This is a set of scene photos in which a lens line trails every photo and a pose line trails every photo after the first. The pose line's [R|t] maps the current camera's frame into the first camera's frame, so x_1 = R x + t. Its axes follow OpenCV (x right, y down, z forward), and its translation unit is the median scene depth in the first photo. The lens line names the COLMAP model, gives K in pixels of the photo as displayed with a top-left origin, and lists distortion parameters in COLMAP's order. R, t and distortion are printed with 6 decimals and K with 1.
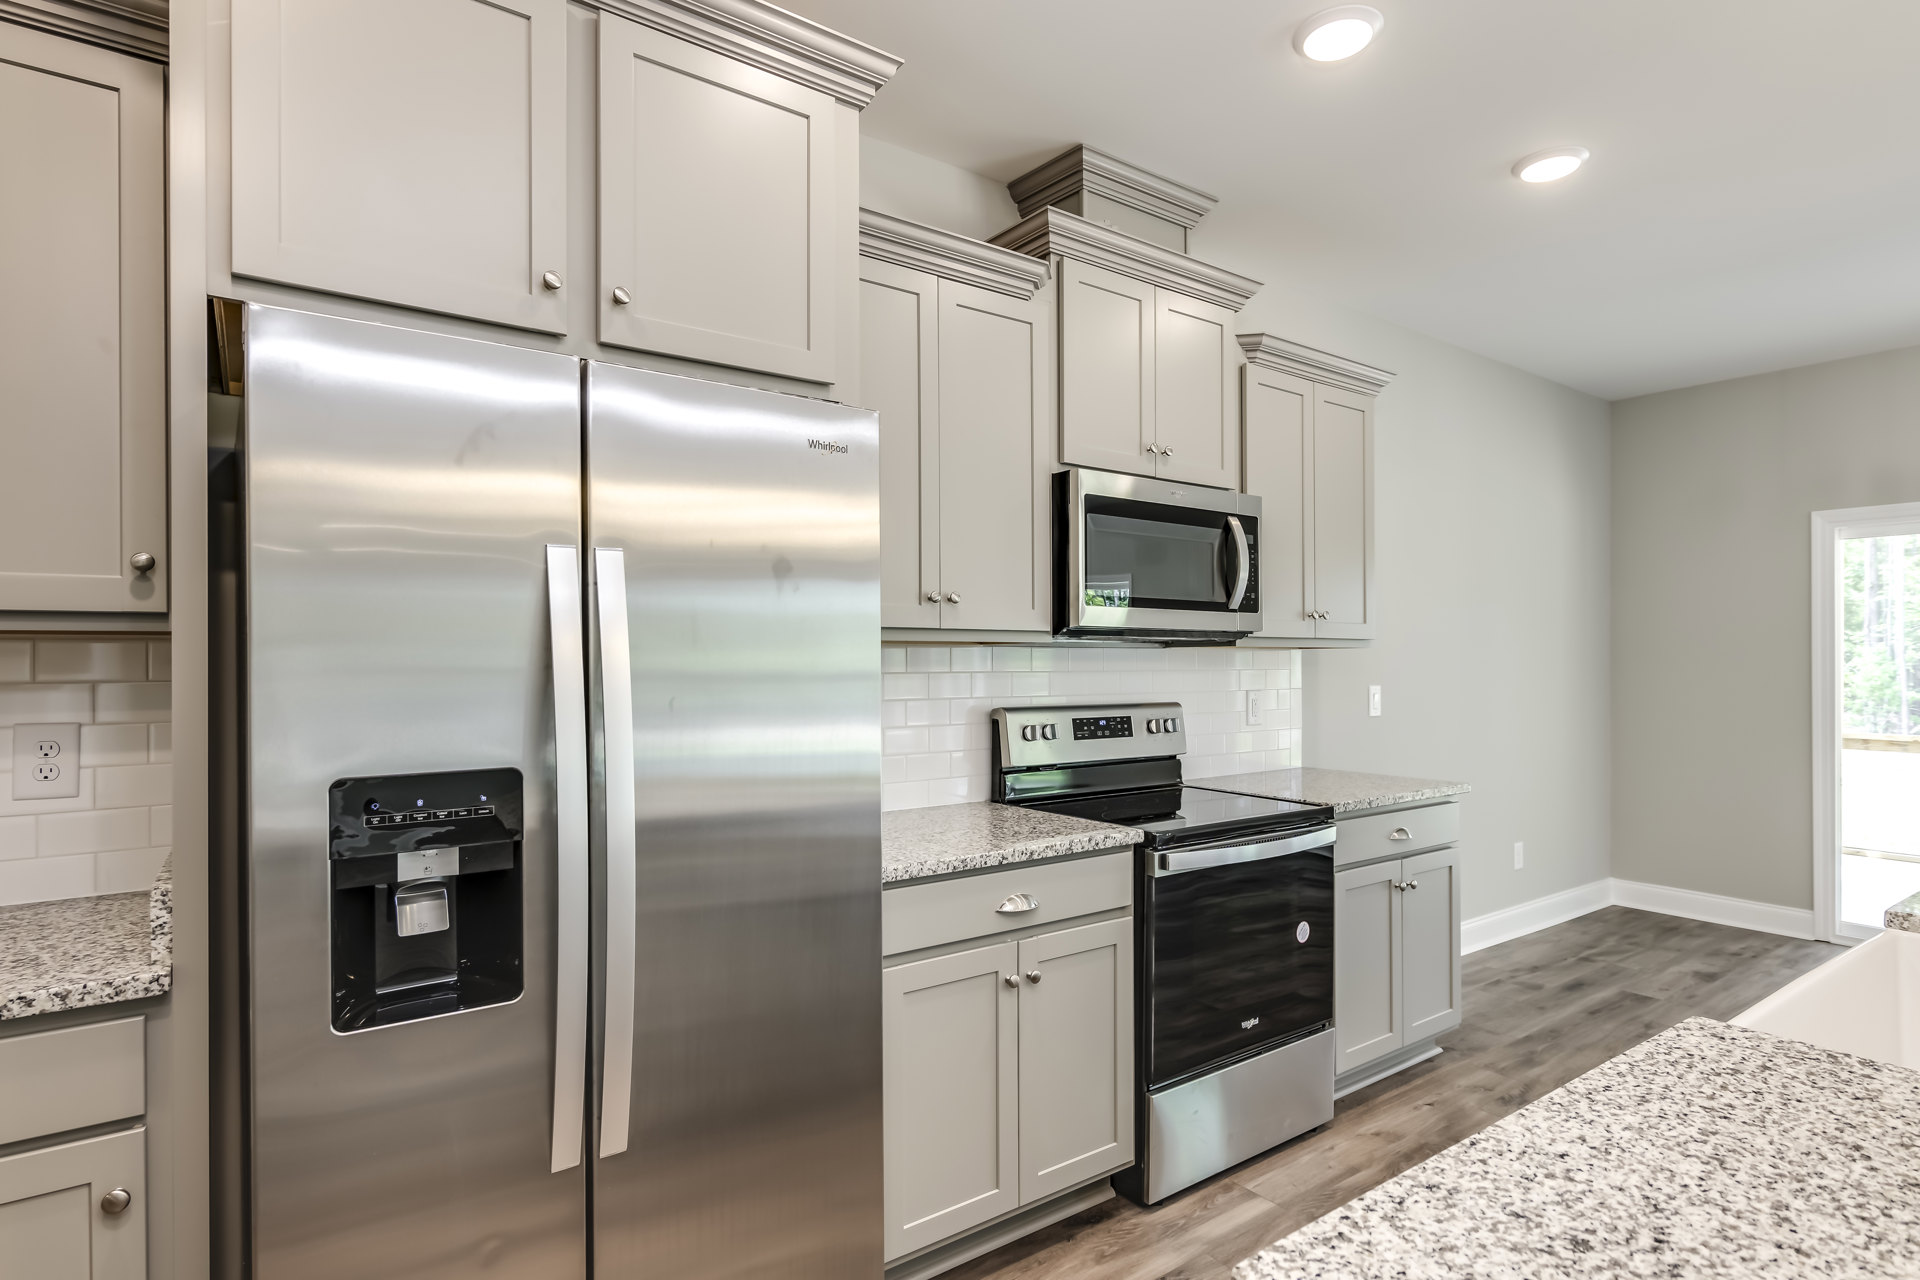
lens RADIAL K [[997.7, 0, 972.4], [0, 997.7, 658.4], [0, 0, 1]] dist [0.001073, 0.000449]
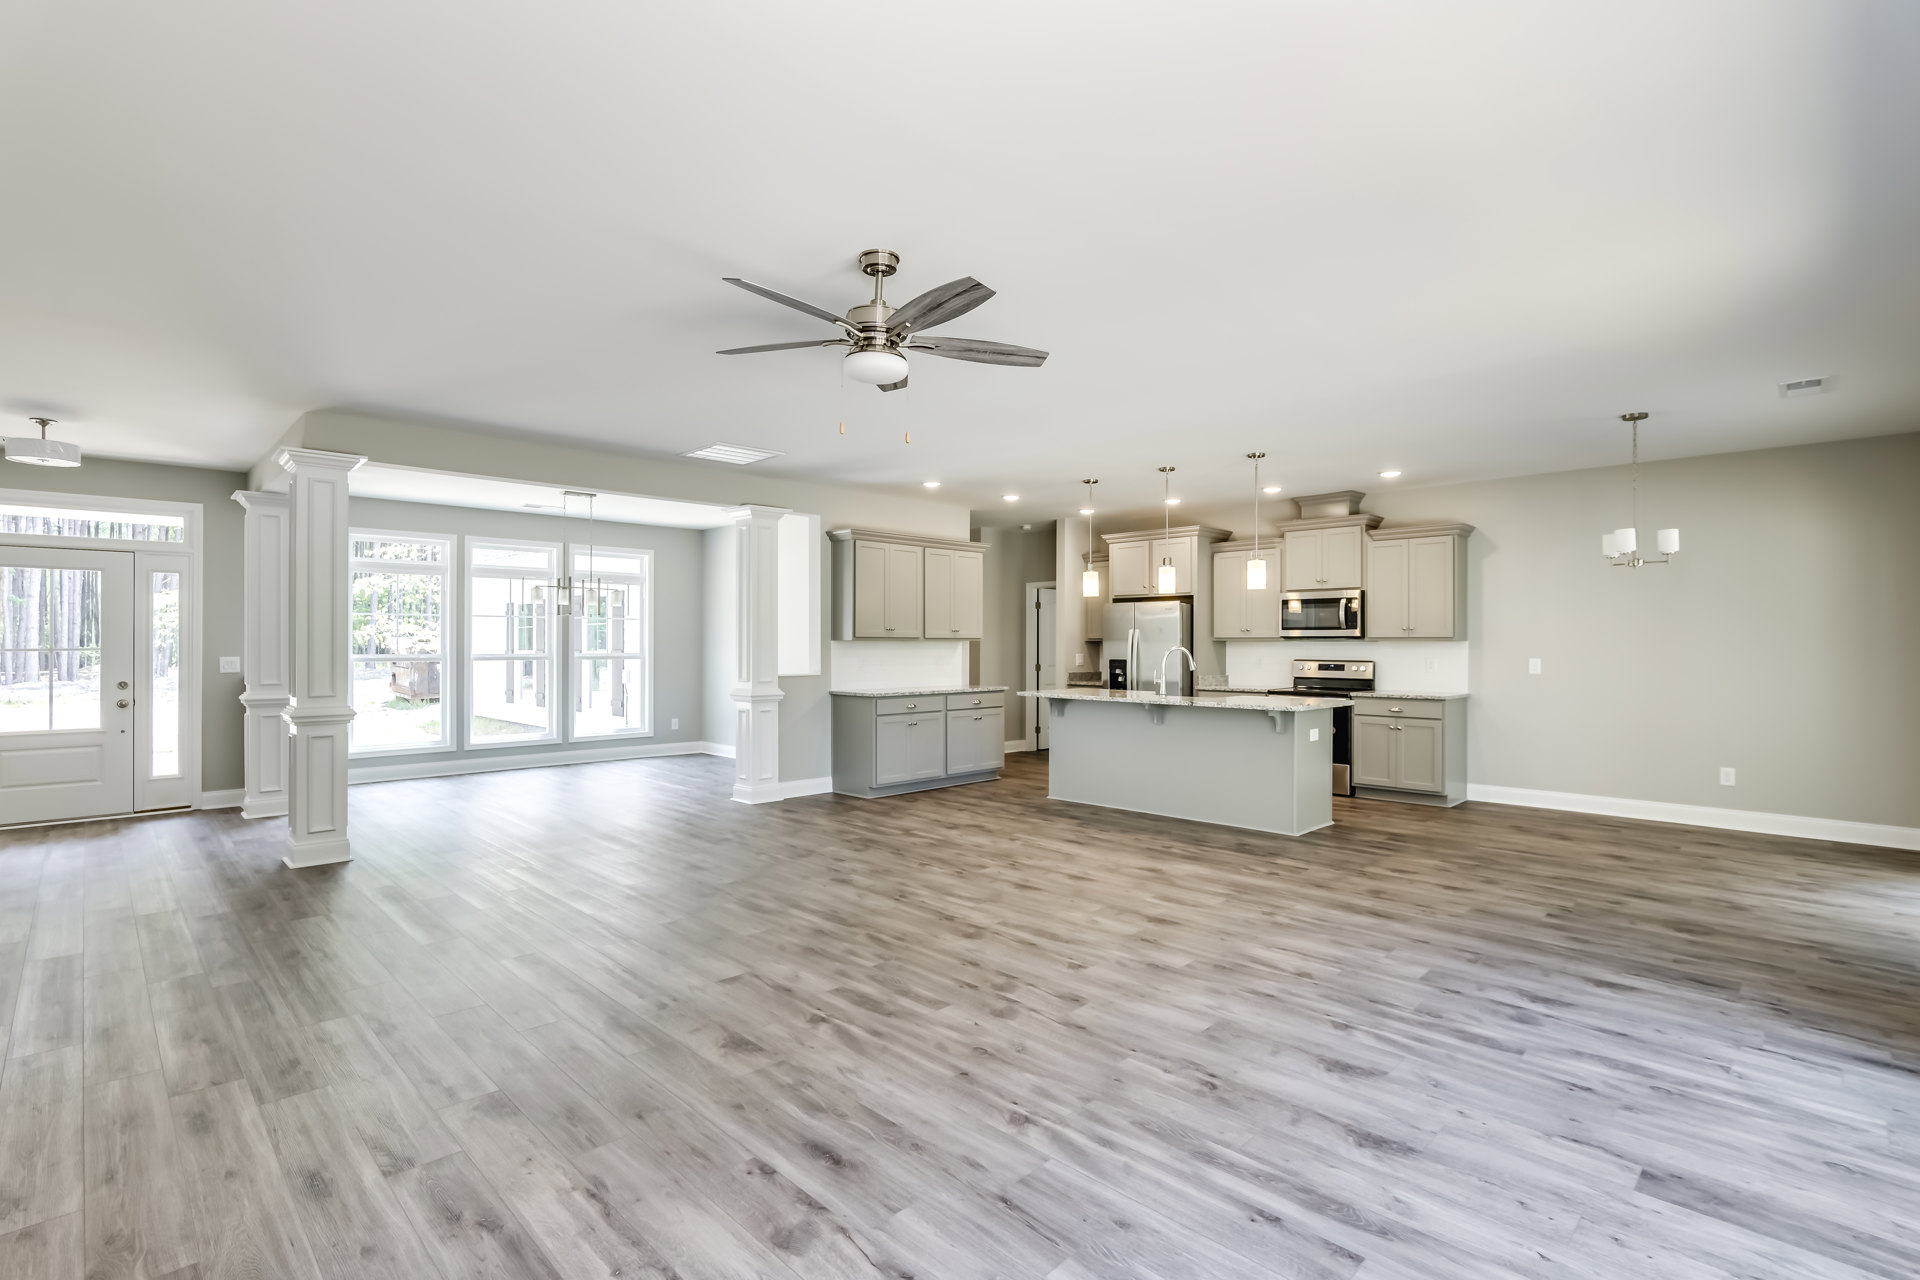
lens RADIAL K [[897.8, 0, 957.8], [0, 897.8, 637.1], [0, 0, 1]] dist [-0.018002, 0.003224]
pose [[0.148706, -0.007594, -0.988852, 2.809439], [-0.000276, 0.999970, -0.007721, -0.003197], [0.988881, 0.001421, 0.148700, -0.580466]]
